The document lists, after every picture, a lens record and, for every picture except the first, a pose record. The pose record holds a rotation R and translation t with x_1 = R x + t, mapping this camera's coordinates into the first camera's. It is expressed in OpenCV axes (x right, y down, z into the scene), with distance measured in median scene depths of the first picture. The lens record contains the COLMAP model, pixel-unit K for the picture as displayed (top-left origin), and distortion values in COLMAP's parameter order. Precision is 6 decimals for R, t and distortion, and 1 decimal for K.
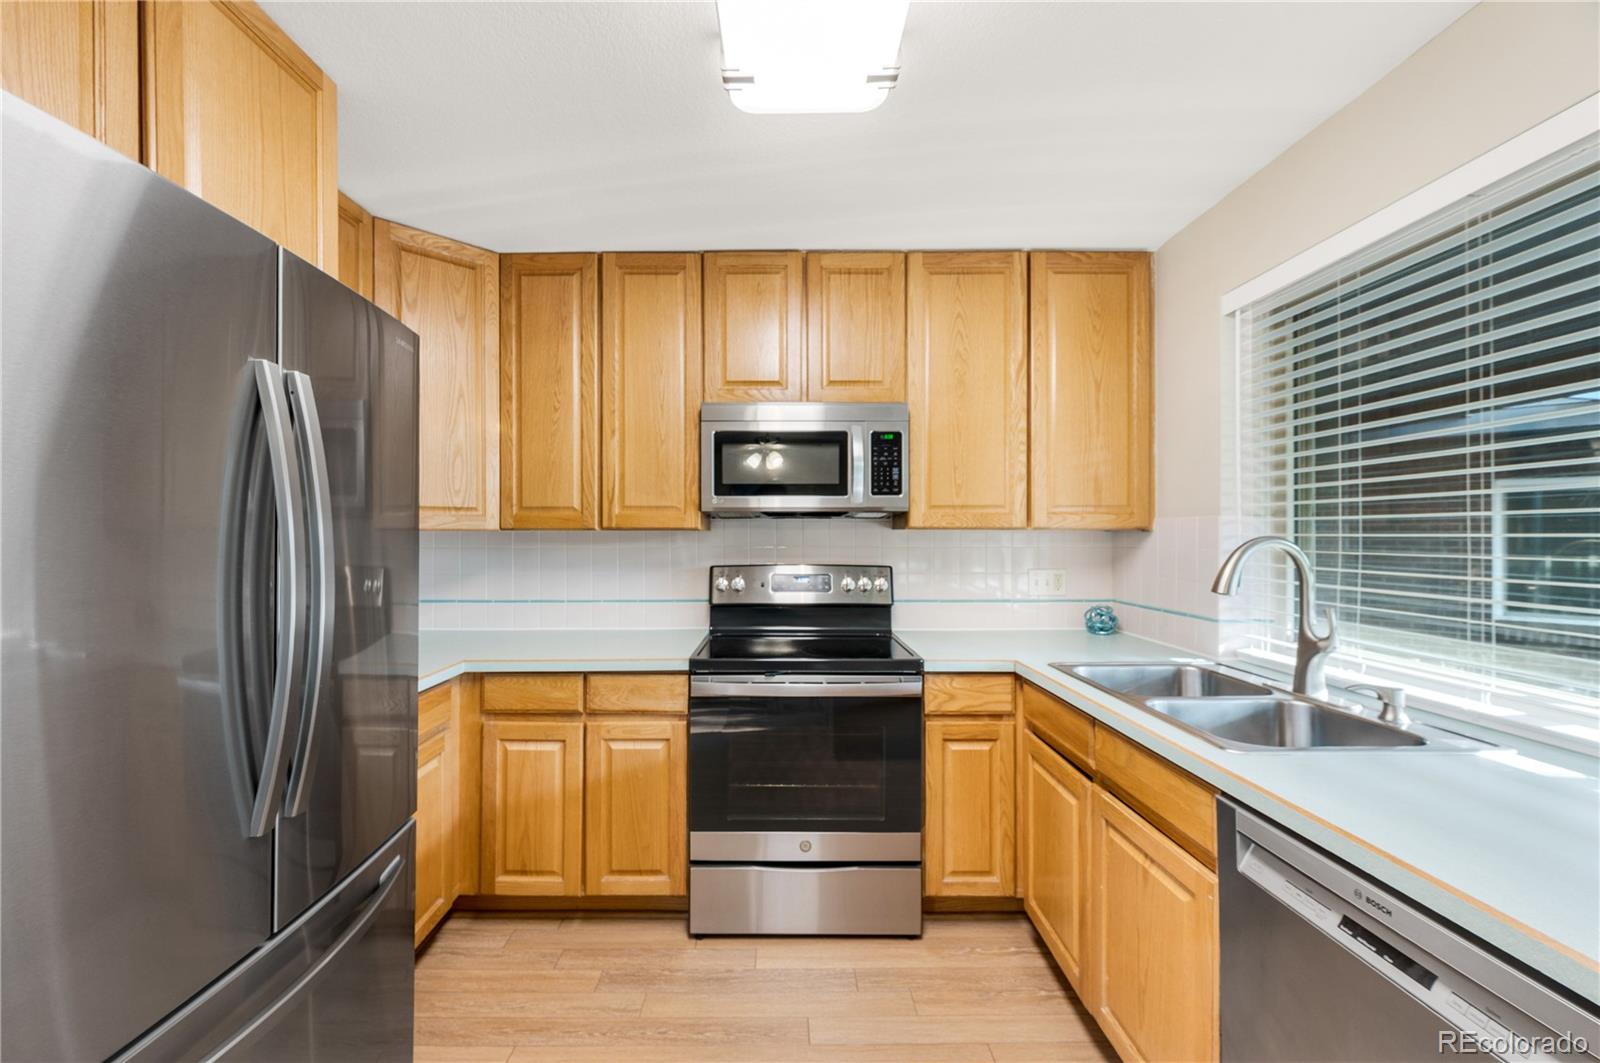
lens RADIAL K [[626.9, 0, 775.9], [0, 626.9, 534.1], [0, 0, 1]] dist [-0.007212, 0.000974]
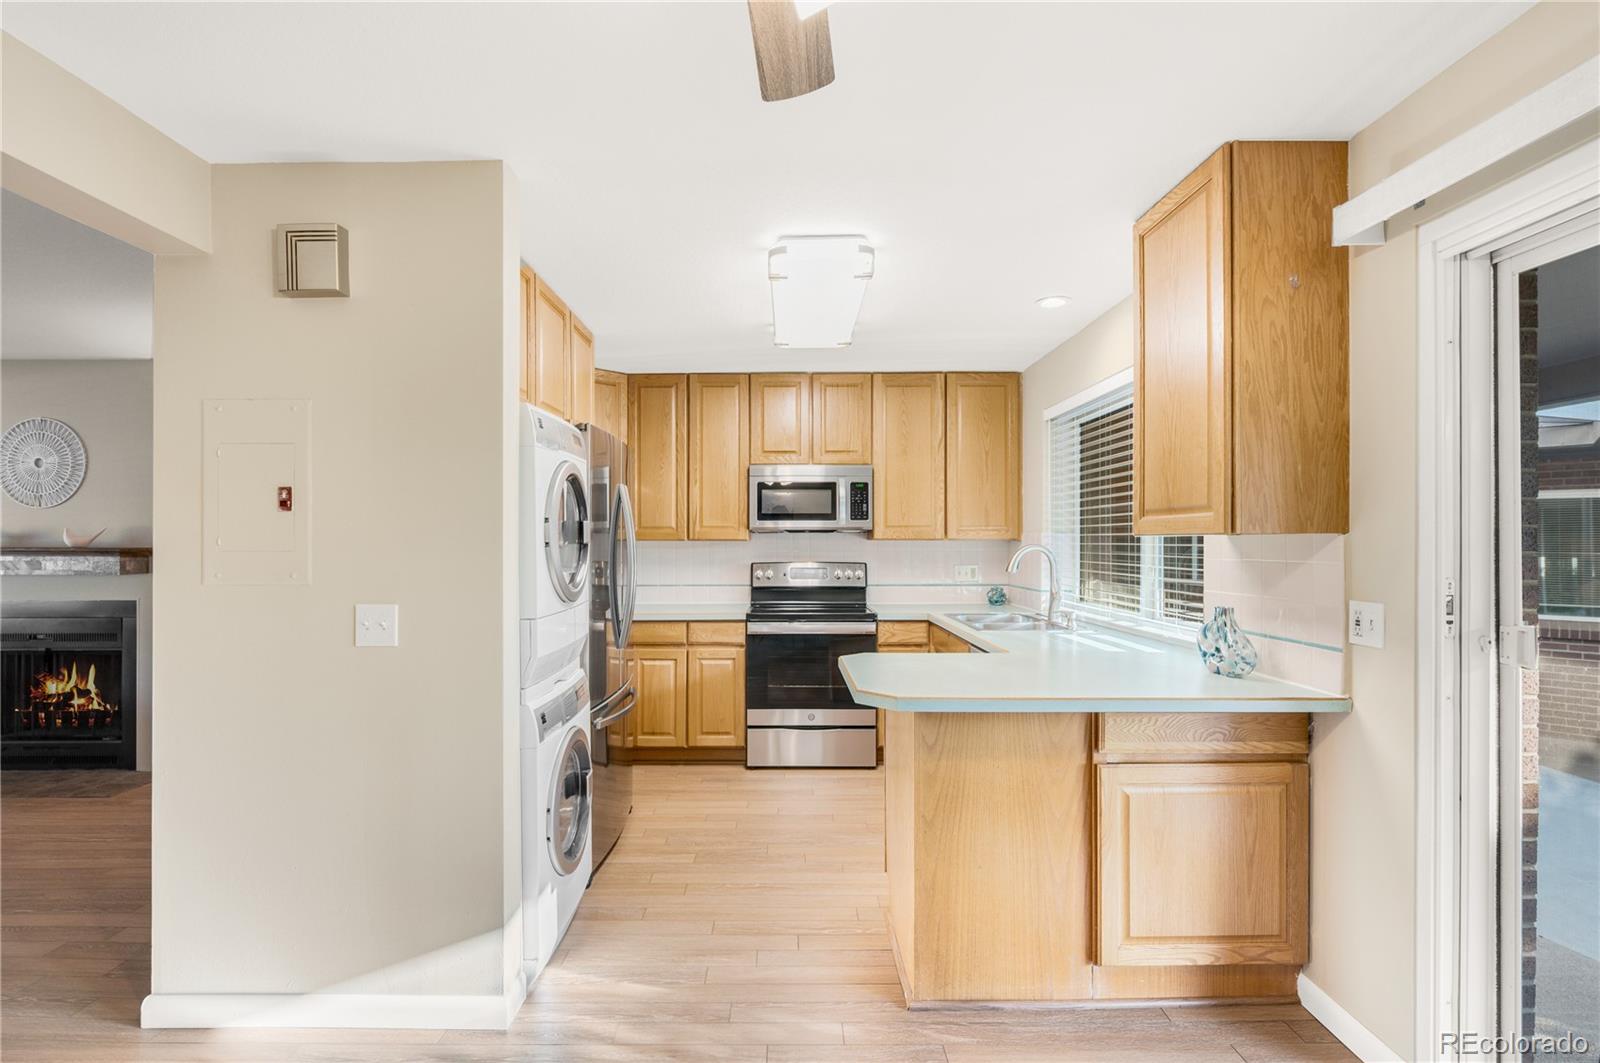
lens RADIAL K [[743.4, 0, 784.6], [0, 743.4, 537.3], [0, 0, 1]] dist [-0.005215, -0.000441]
pose [[0.999964, 0.000100, 0.008493, -0.041904], [-0.000066, 0.999992, -0.004082, -0.007074], [-0.008494, 0.004081, 0.999956, -0.990735]]
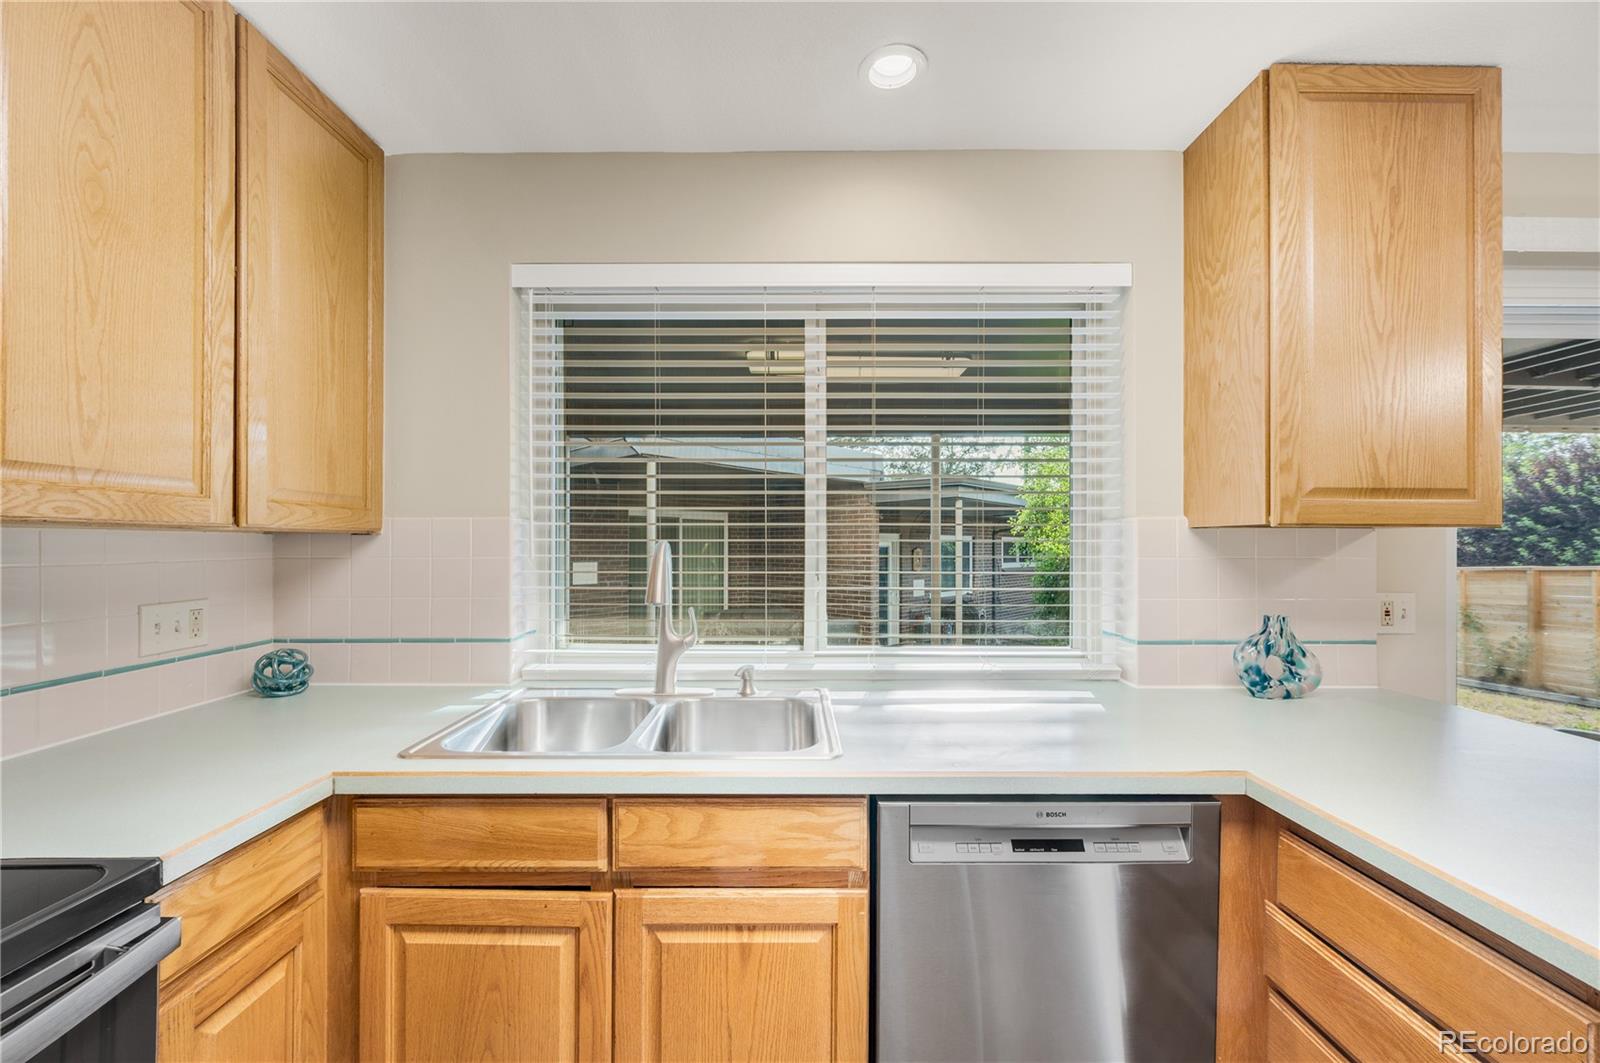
lens RADIAL K [[626.9, 0, 793.0], [0, 626.9, 539.1], [0, 0, 1]] dist [-0.007212, 0.000974]
pose [[-0.001289, 0.003523, 0.999993, -0.132490], [-0.002224, 0.999991, -0.003526, 0.002271], [-0.999997, -0.002229, -0.001281, 0.534191]]
